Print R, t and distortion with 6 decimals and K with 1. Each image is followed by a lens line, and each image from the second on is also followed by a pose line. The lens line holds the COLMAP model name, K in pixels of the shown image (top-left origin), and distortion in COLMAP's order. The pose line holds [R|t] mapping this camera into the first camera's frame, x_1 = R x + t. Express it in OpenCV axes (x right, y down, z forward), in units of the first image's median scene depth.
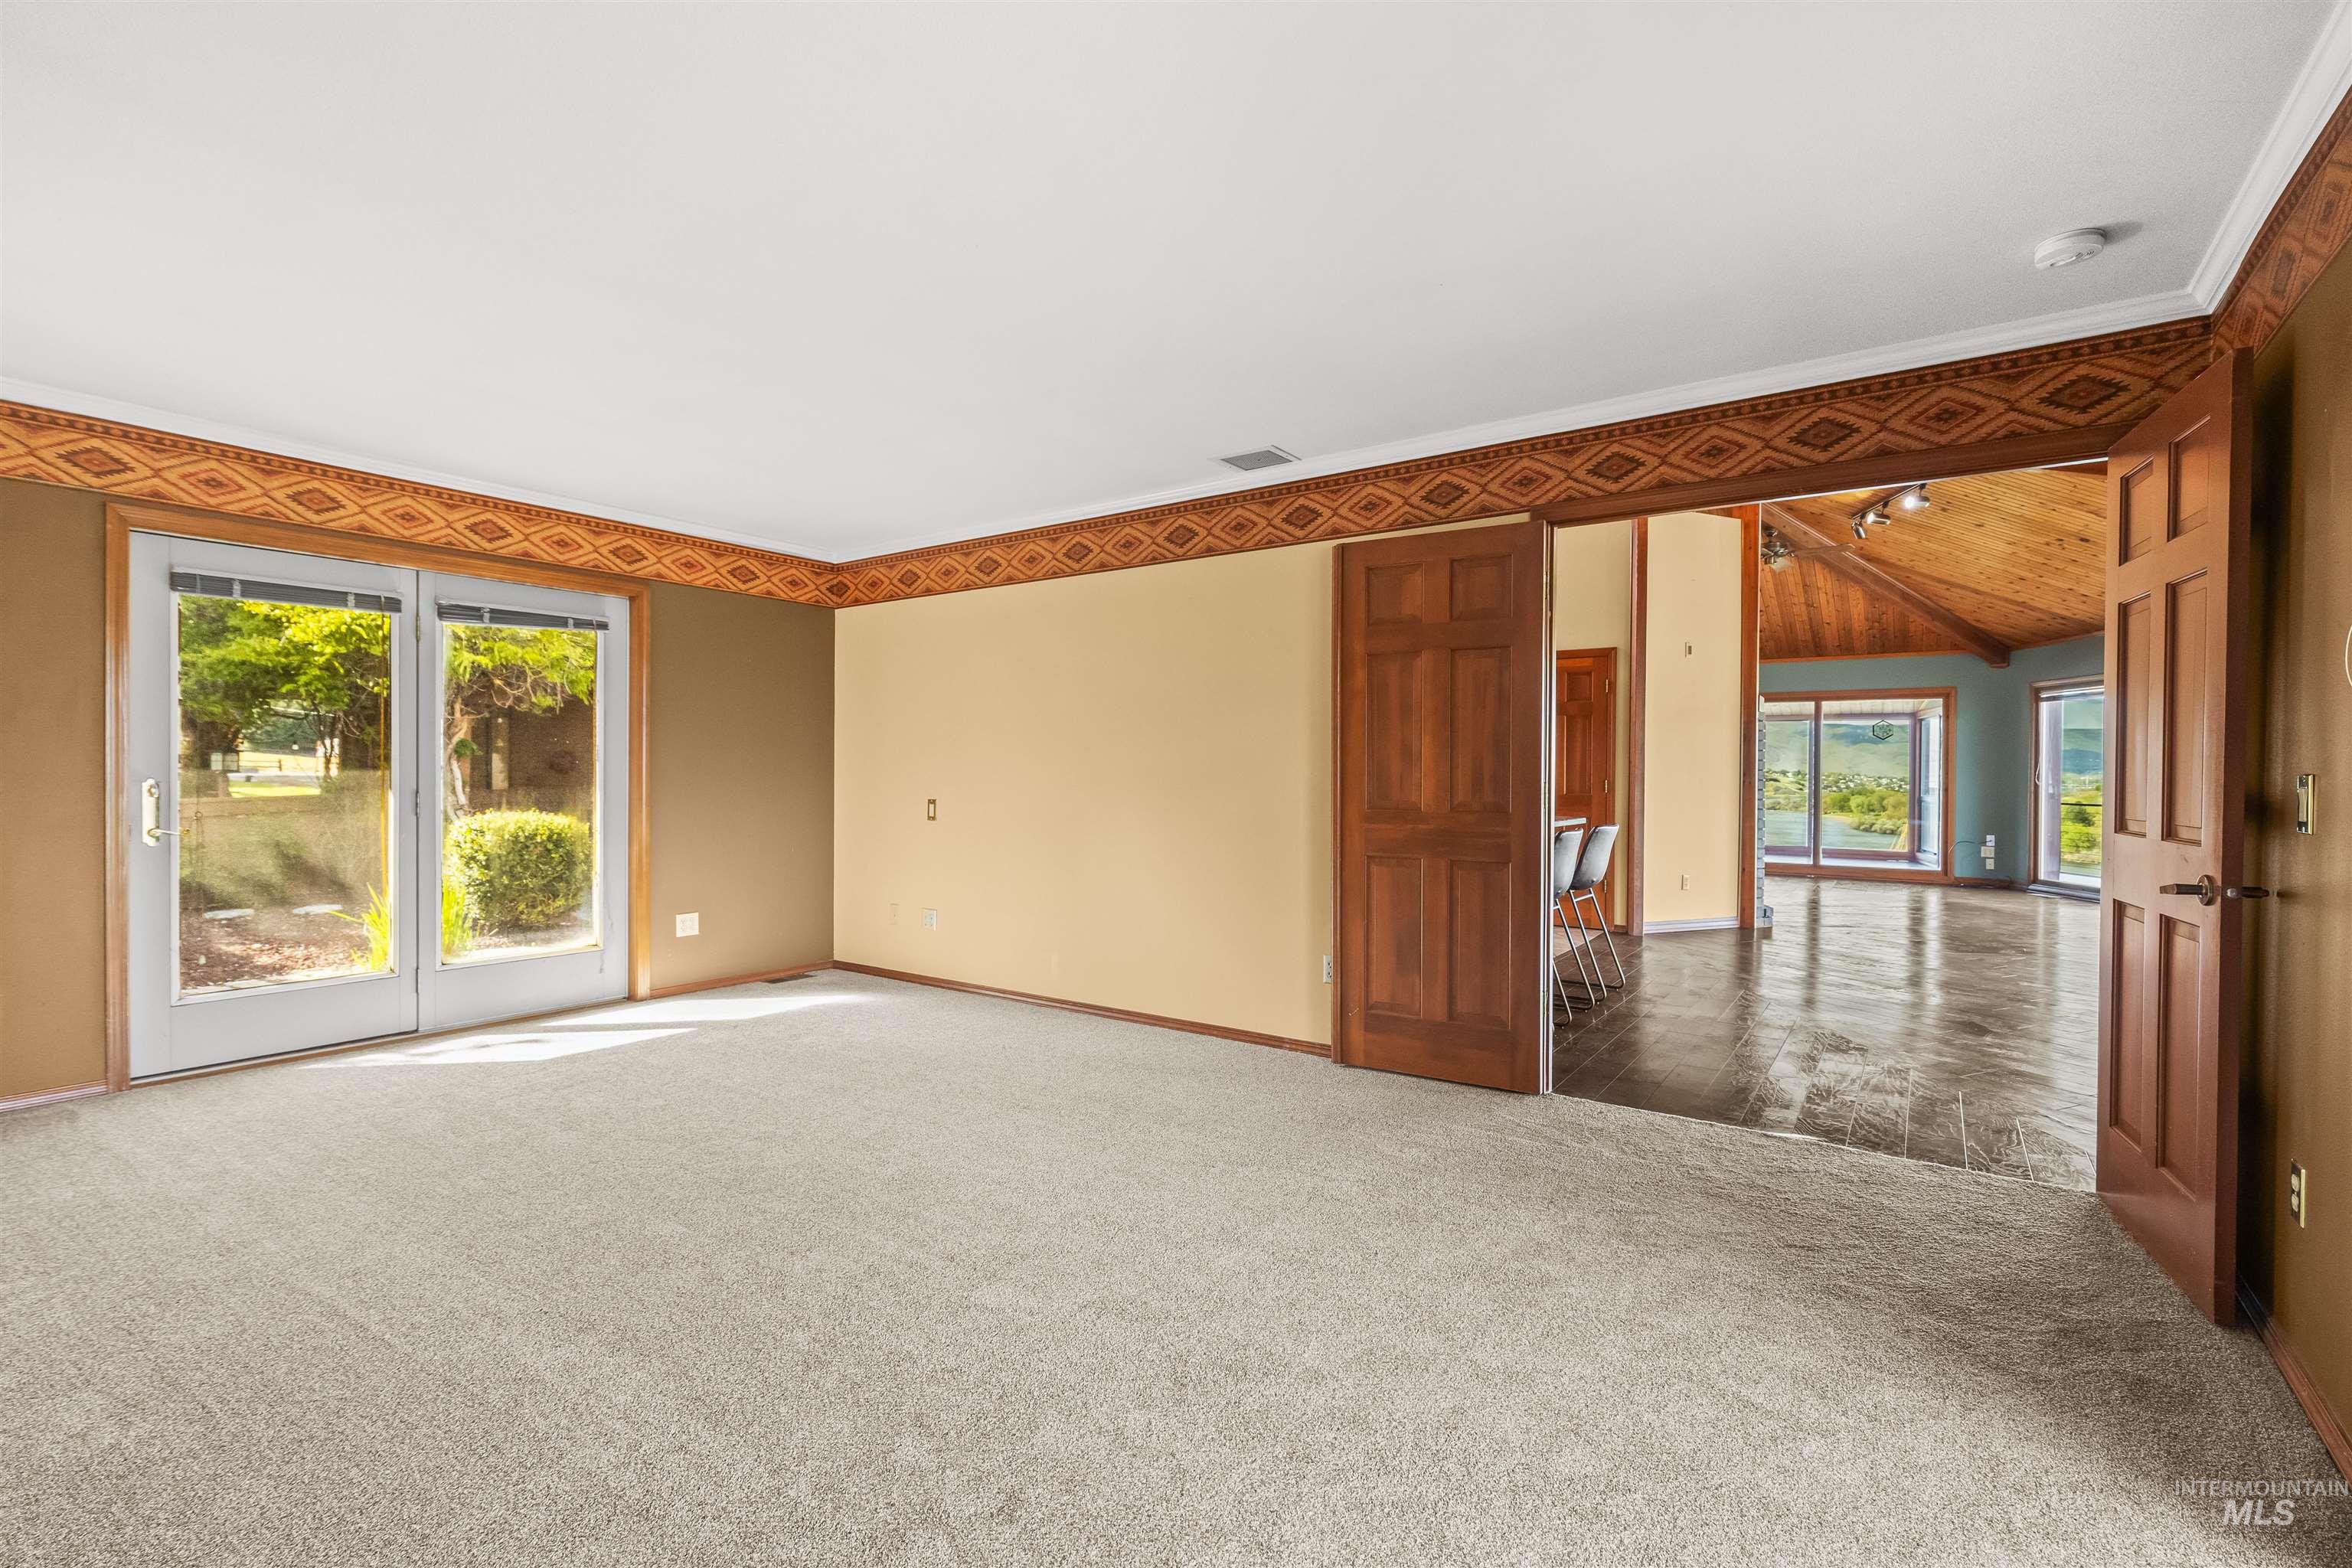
lens RADIAL K [[1046.8, 0, 1192.1], [0, 1046.8, 782.7], [0, 0, 1]] dist [-0.001181, 0.000081]
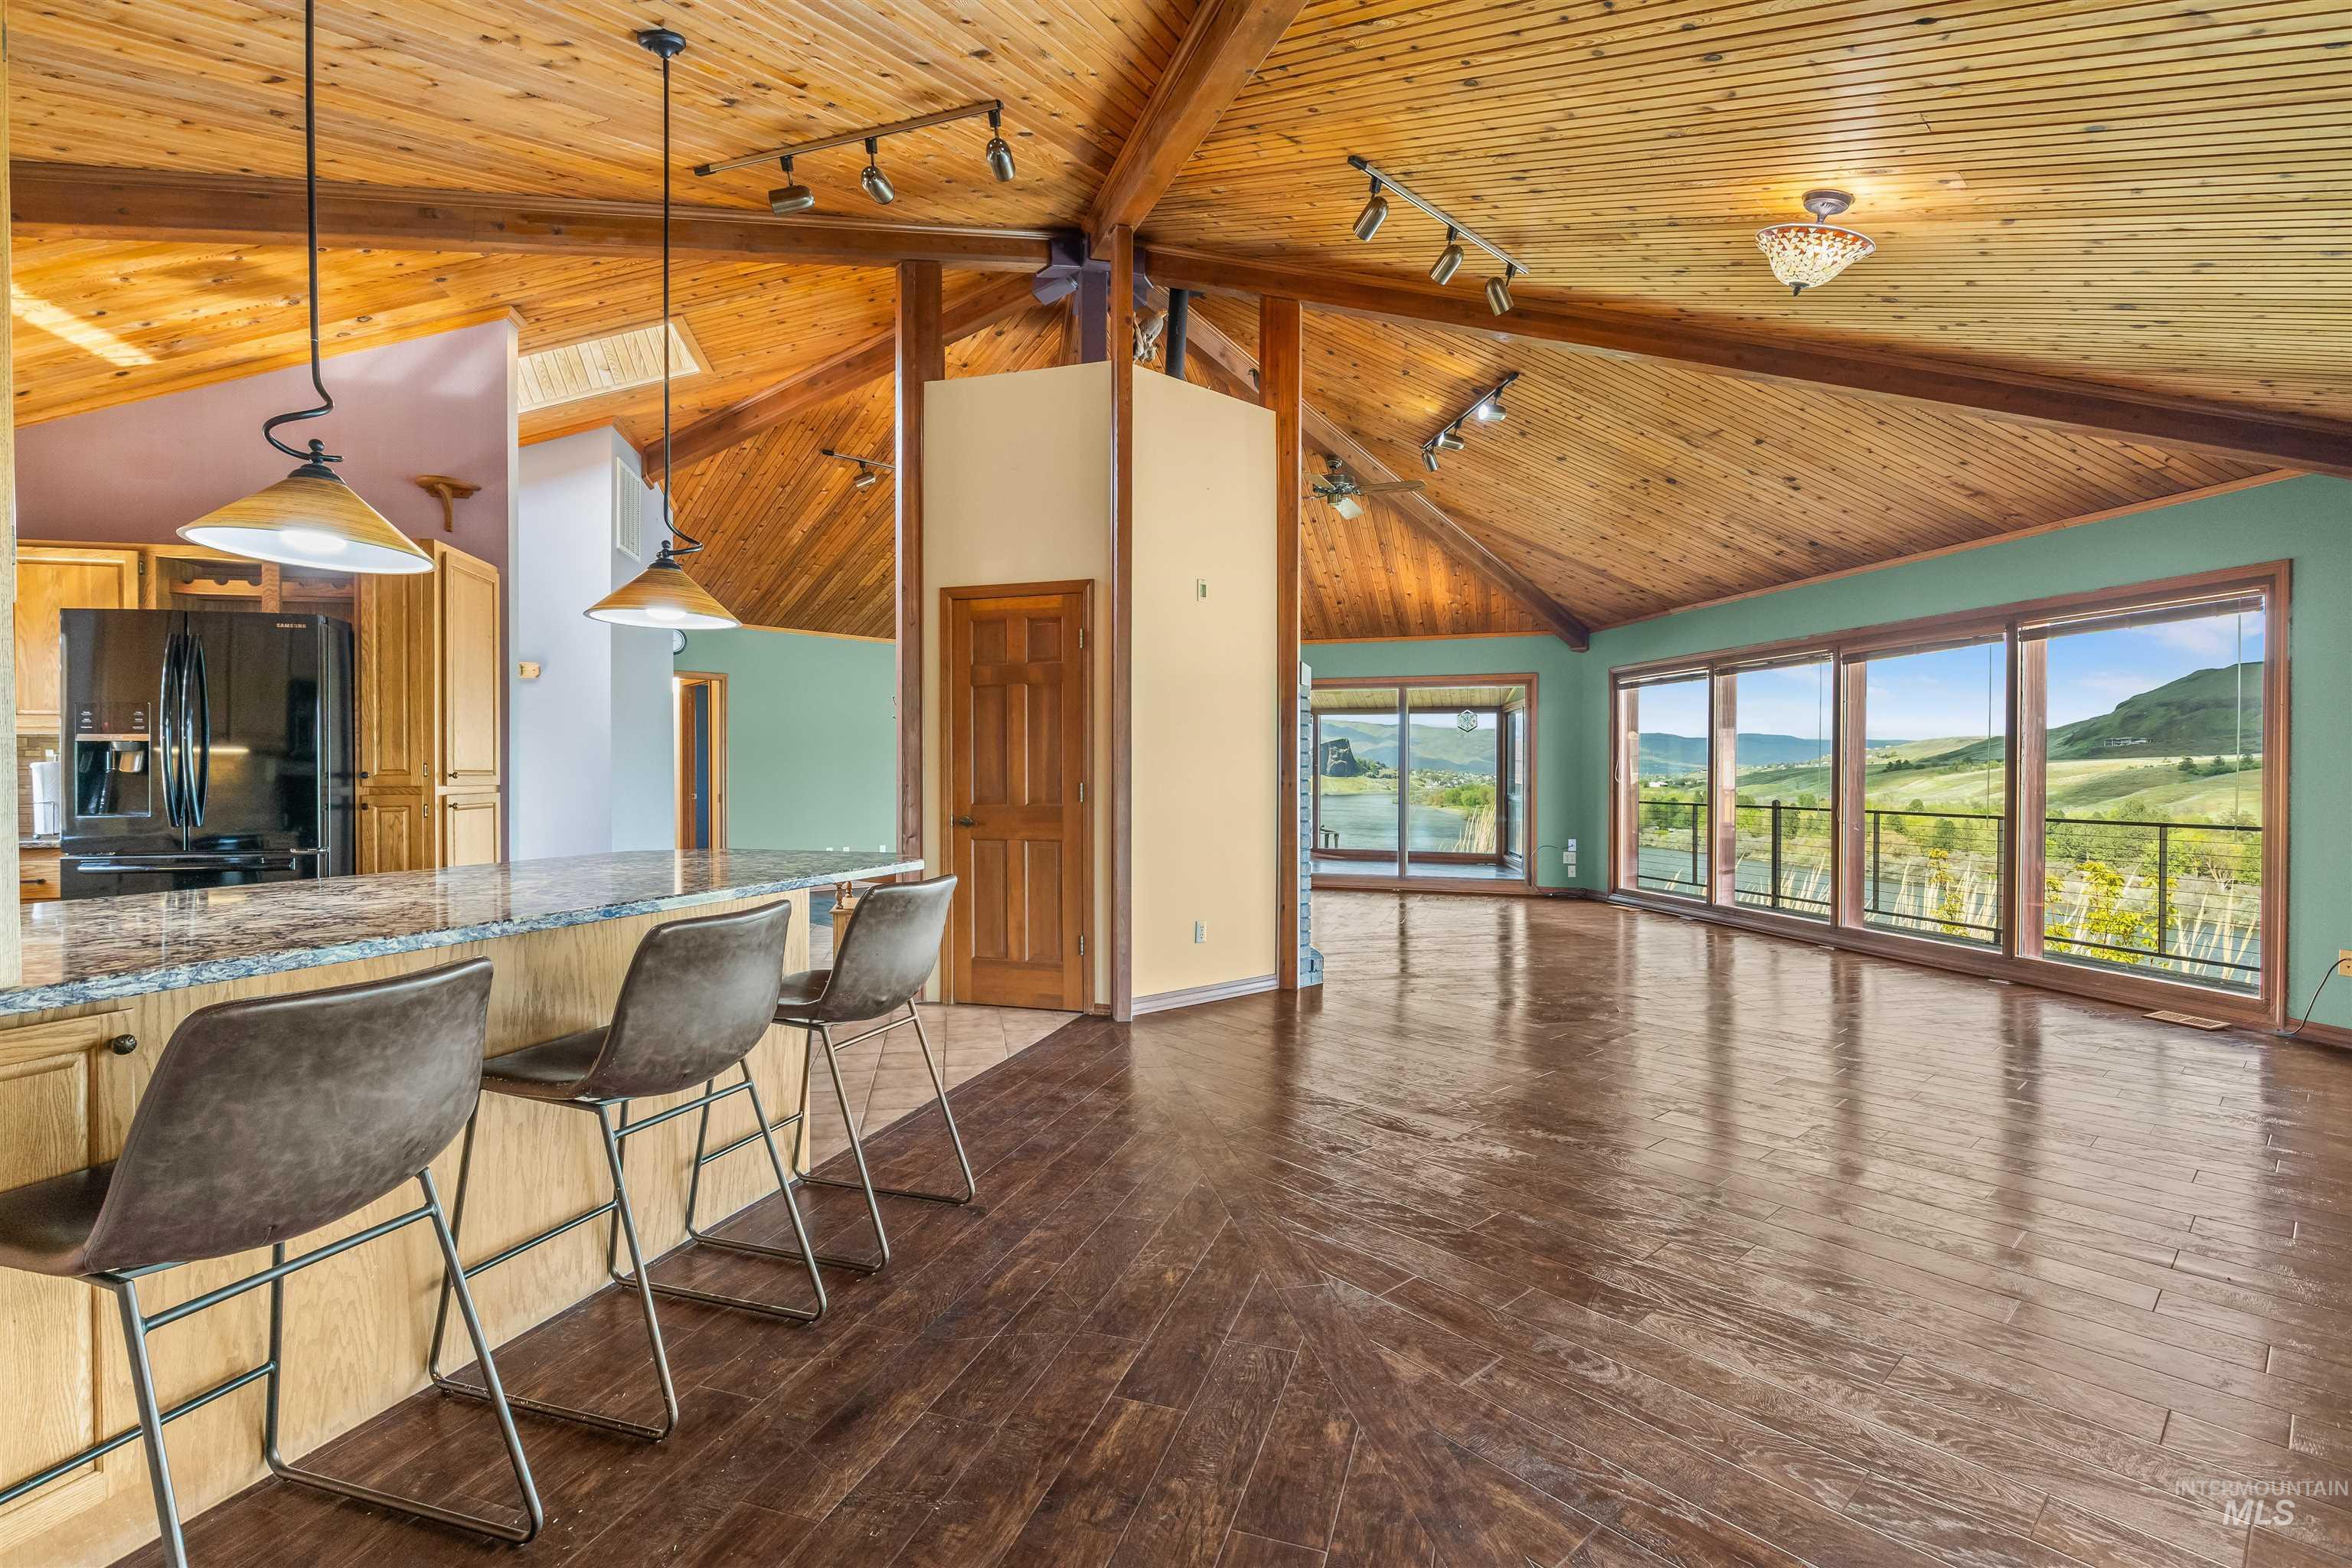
lens RADIAL K [[1046.8, 0, 1186.2], [0, 1046.8, 779.5], [0, 0, 1]] dist [-0.001181, 0.000081]
pose [[0.953737, -0.008091, 0.300534, 0.199879], [0.009274, 0.999954, -0.002510, -0.001764], [-0.300499, 0.005181, 0.953768, 0.273302]]
